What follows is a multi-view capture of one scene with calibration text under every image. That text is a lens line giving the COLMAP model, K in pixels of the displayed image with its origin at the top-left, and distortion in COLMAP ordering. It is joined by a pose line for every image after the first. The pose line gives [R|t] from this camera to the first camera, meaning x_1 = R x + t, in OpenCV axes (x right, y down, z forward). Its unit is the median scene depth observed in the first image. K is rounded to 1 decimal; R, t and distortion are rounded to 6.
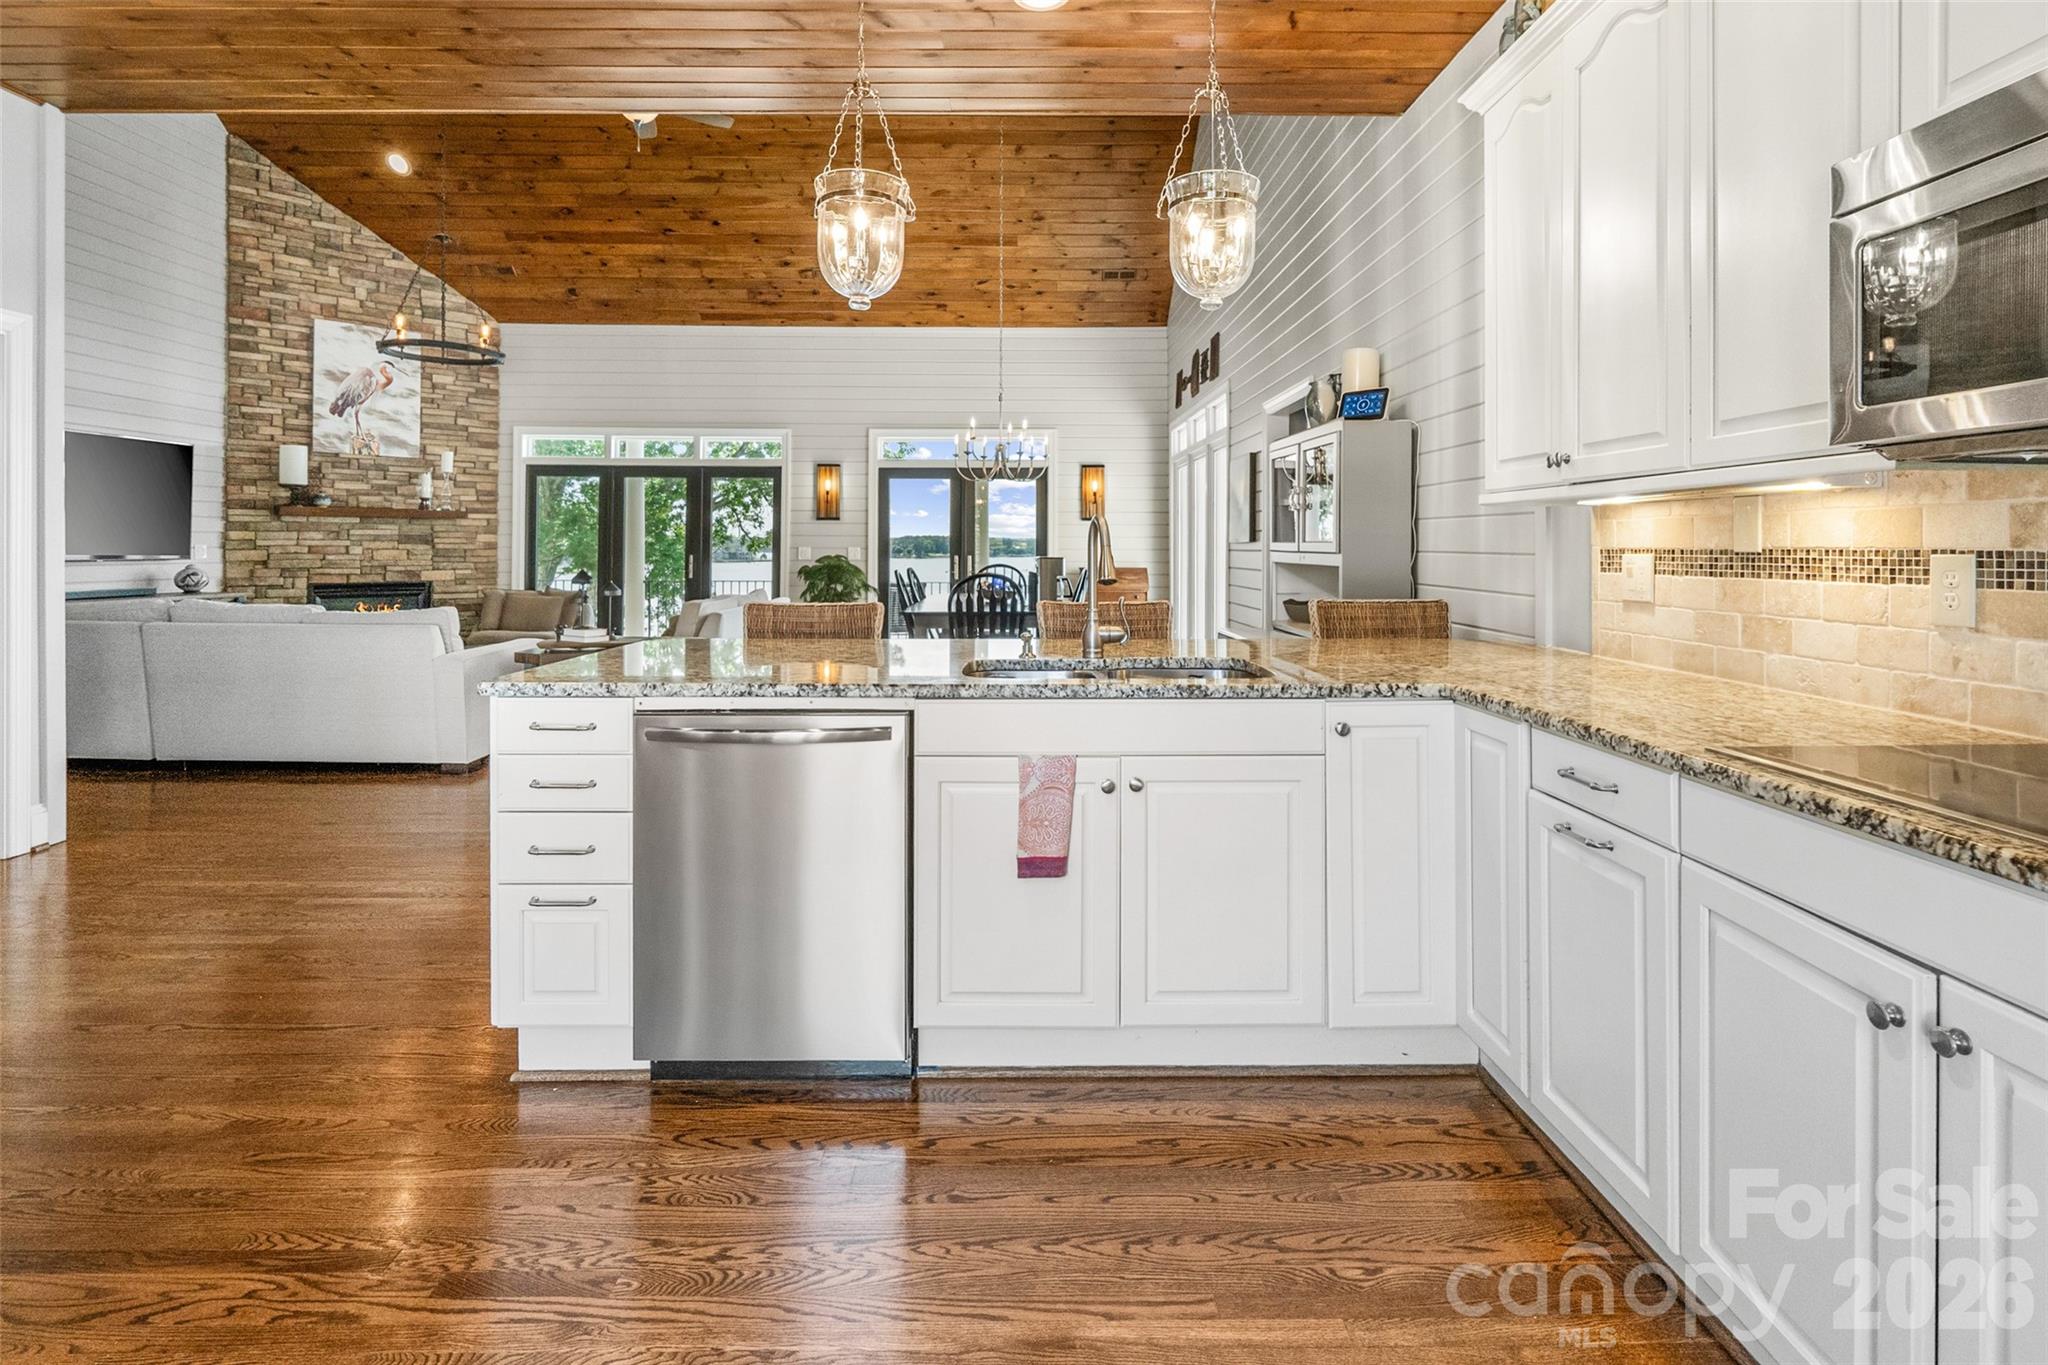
lens RADIAL K [[1008.6, 0, 1016.0], [0, 1008.6, 543.5], [0, 0, 1]] dist [-0.001529, 0.000208]
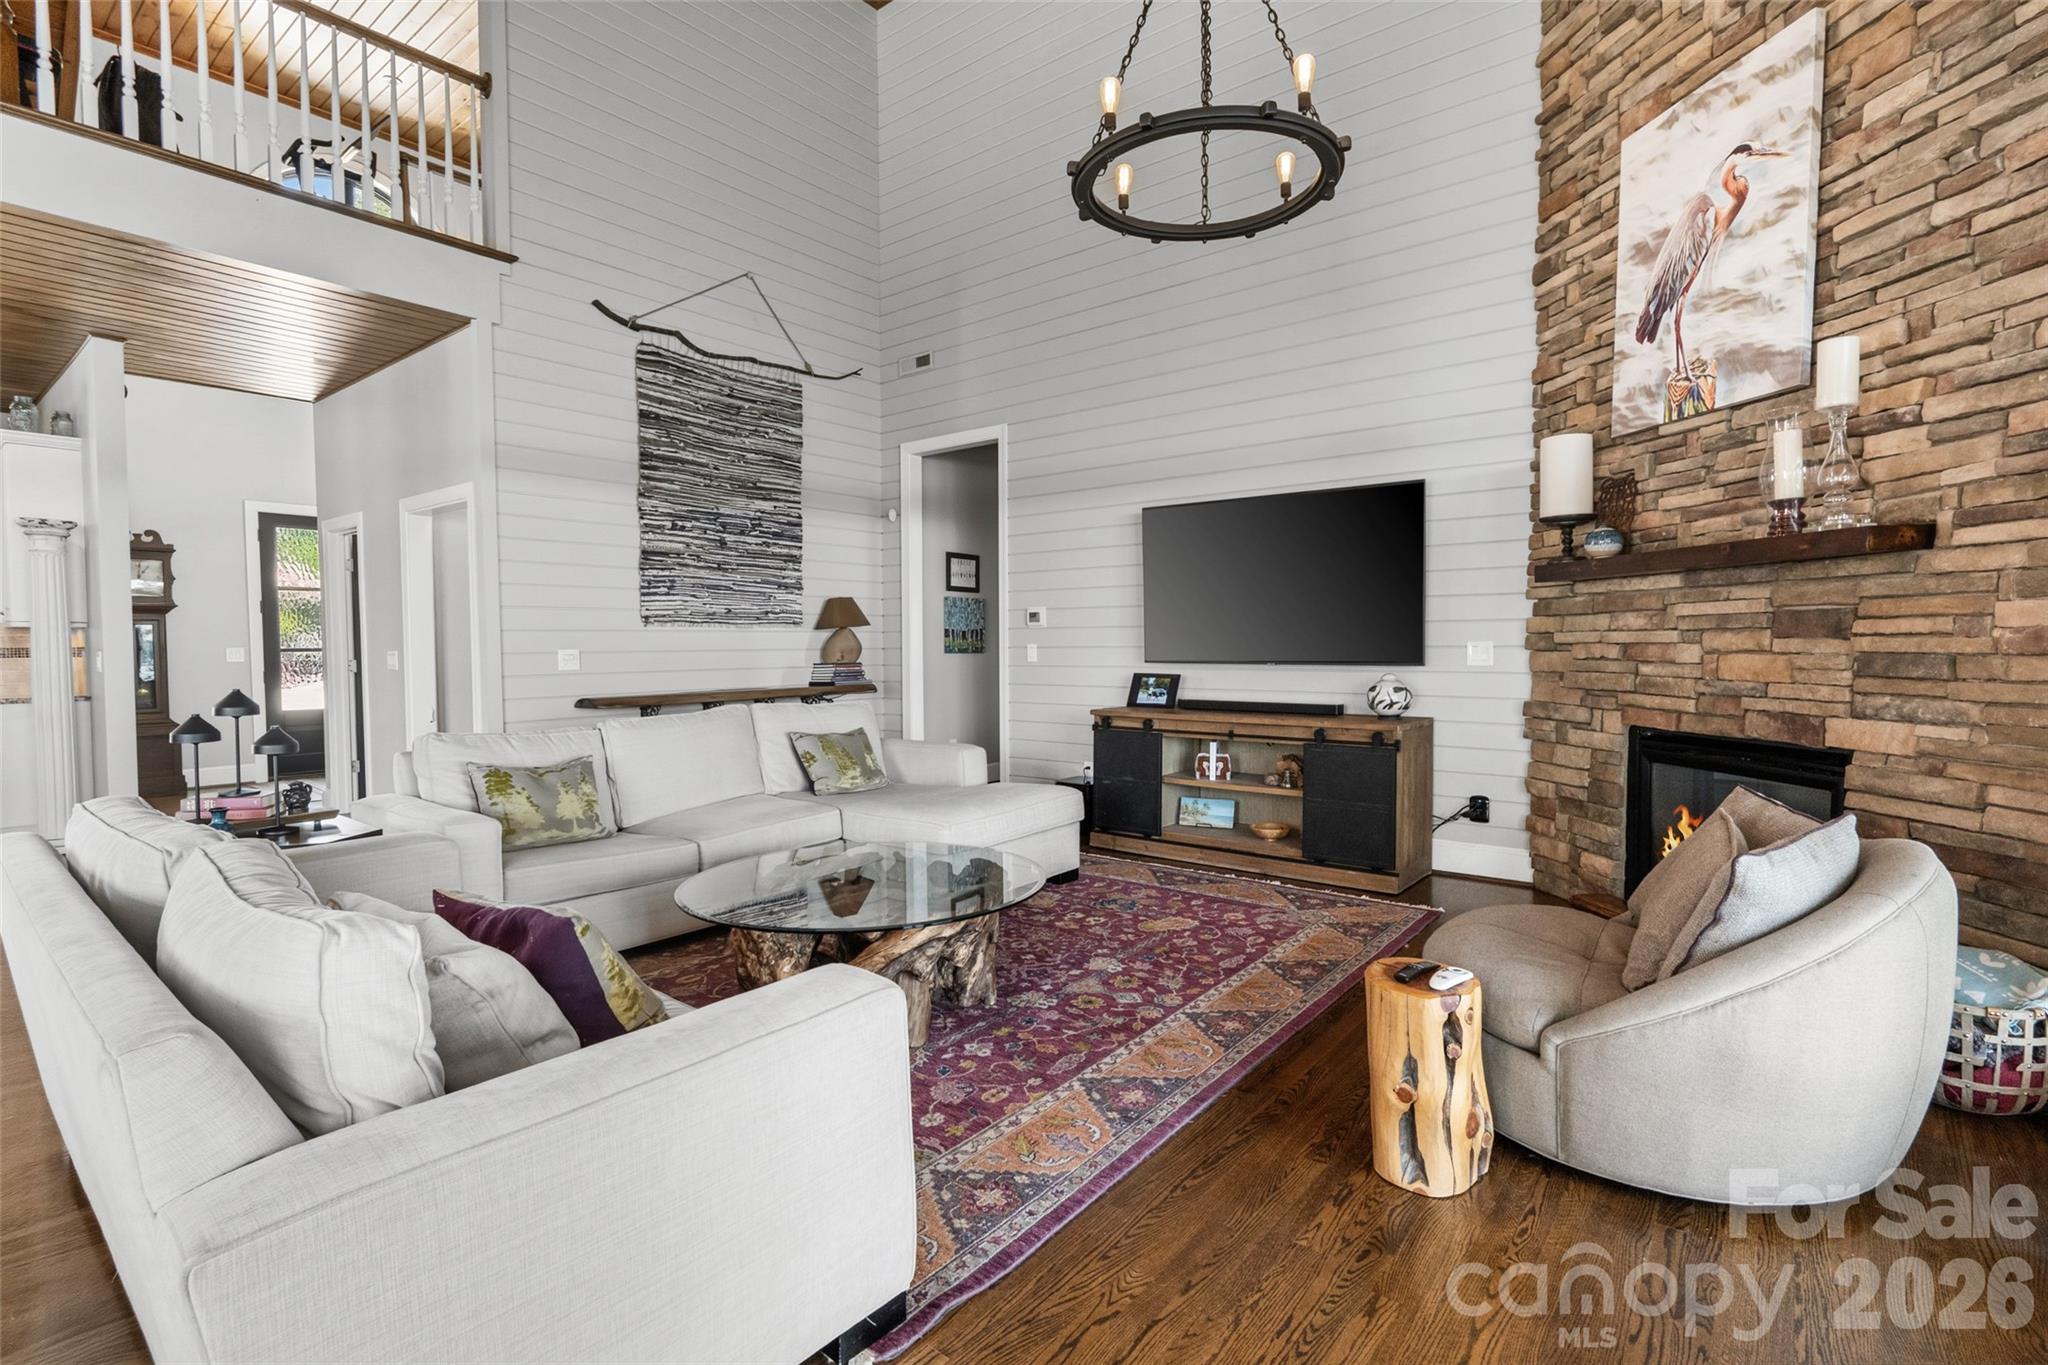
lens RADIAL K [[952.6, 0, 1017.4], [0, 952.6, 676.0], [0, 0, 1]] dist [-0.004829, -0.001296]
pose [[-0.633991, 0.025655, -0.772915, -0.186010], [0.003654, 0.999538, 0.030181, 0.003085], [0.773332, 0.016310, -0.633791, 1.058529]]
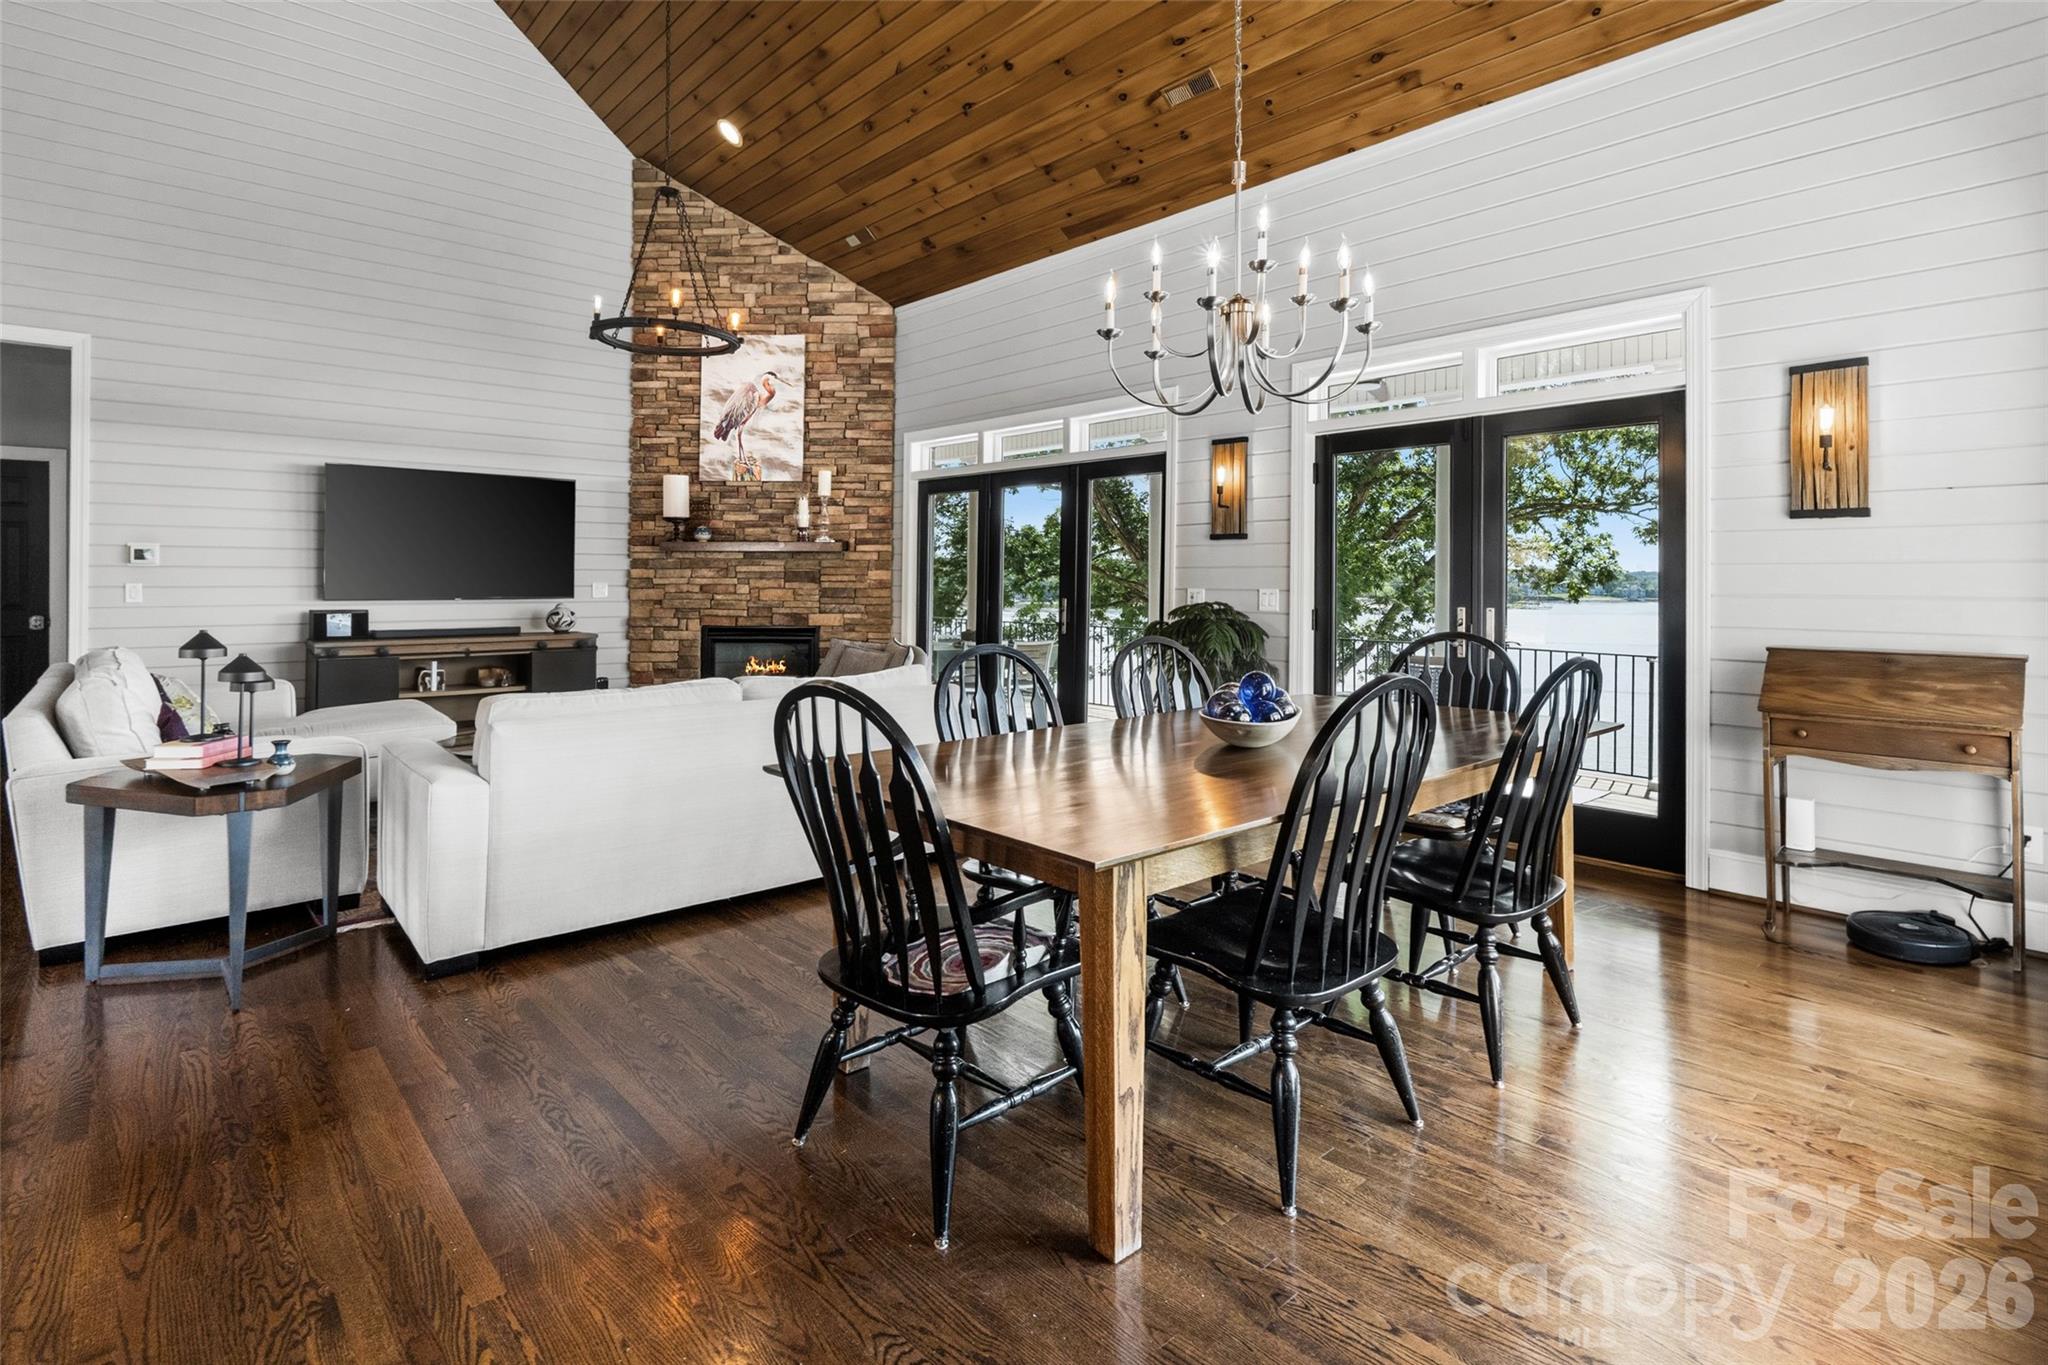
lens RADIAL K [[1001.9, 0, 1024.5], [0, 1001.9, 573.7], [0, 0, 1]] dist [-0.002292, -0.000156]
pose [[0.659502, -0.006645, -0.751674, 0.175607], [0.001193, 0.999969, -0.007793, 0.000128], [0.751702, 0.004243, 0.659489, 0.619087]]
